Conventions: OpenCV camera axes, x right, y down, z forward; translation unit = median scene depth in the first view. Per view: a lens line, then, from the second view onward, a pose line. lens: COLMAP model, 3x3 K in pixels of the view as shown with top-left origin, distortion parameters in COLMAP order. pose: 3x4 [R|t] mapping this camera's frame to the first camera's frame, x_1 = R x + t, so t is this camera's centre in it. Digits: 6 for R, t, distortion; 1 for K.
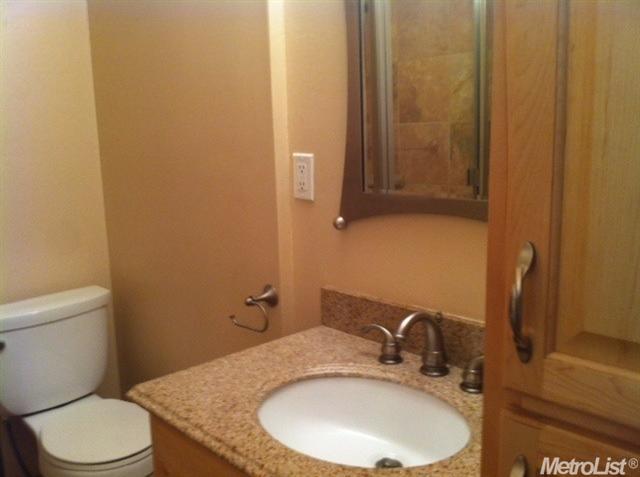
lens RADIAL K [[598.1, 0, 320.9], [0, 598.1, 245.6], [0, 0, 1]] dist [-0.005898, -0.013800]
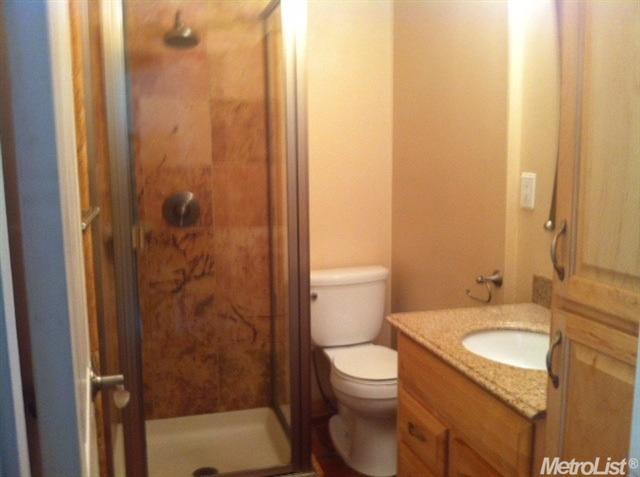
lens RADIAL K [[598.1, 0, 320.9], [0, 598.1, 245.6], [0, 0, 1]] dist [-0.005898, -0.013800]
pose [[0.882227, 0.084199, -0.463234, 0.195102], [-0.097669, 0.995206, -0.005117, 0.060274], [0.460582, 0.049758, 0.886221, -0.403789]]
